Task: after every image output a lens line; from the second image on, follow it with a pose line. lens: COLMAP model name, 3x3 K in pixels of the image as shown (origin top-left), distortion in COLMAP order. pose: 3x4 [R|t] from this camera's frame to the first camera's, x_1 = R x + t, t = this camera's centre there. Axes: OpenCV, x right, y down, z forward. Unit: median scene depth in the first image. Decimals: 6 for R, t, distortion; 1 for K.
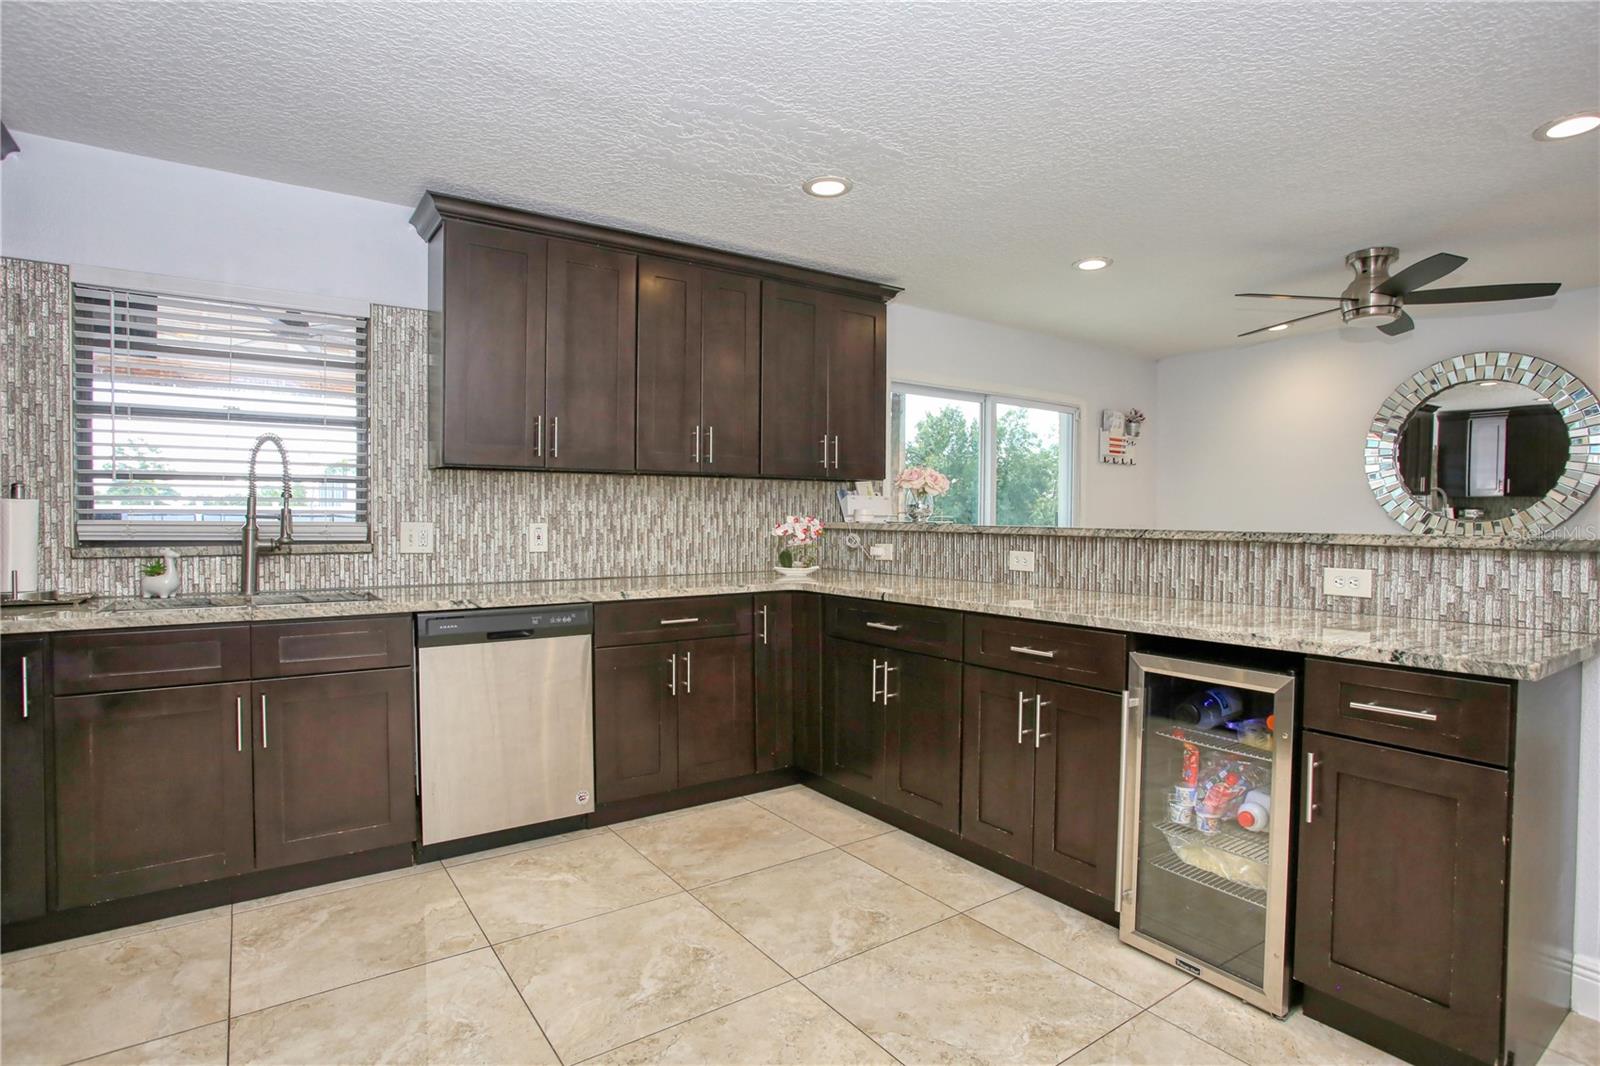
lens RADIAL K [[799.7, 0, 797.6], [0, 799.7, 541.0], [0, 0, 1]] dist [-0.056268, 0.001295]
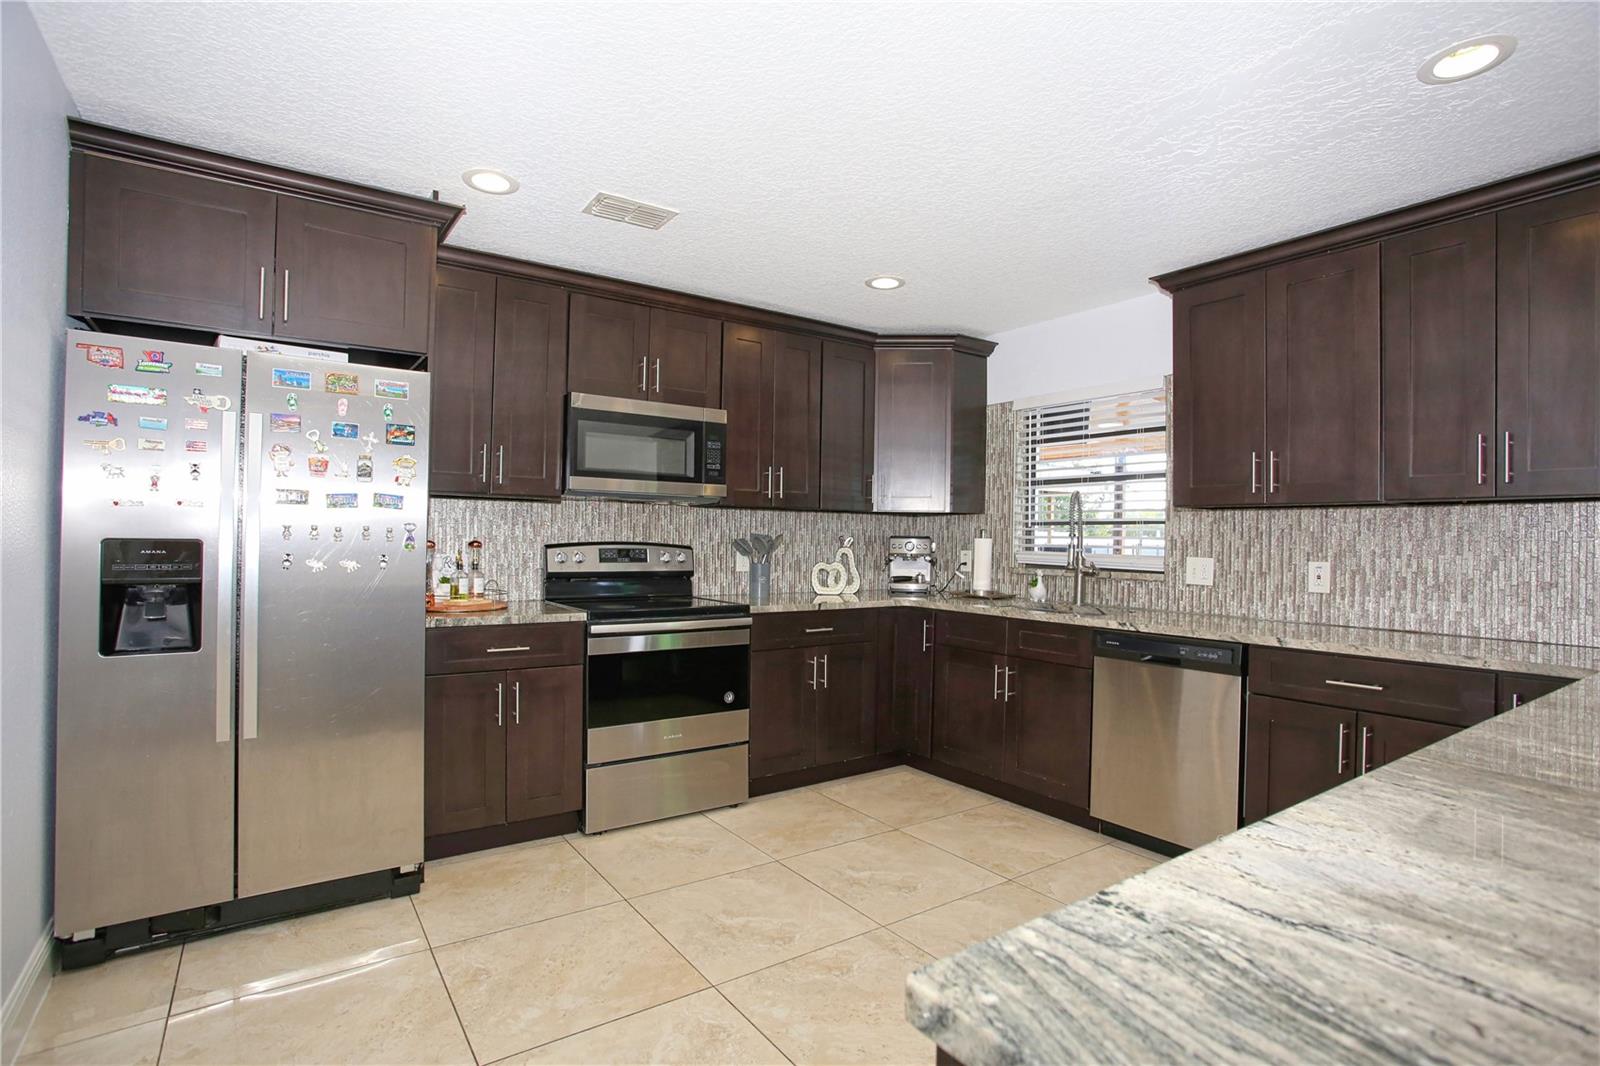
lens RADIAL K [[772.4, 0, 797.2], [0, 772.4, 529.5], [0, 0, 1]] dist [-0.060745, 0.027262]
pose [[-0.003125, -0.018173, -0.999830, 0.715729], [-0.047927, 0.998689, -0.018002, -0.019286], [0.998846, 0.047863, -0.003992, 0.501080]]
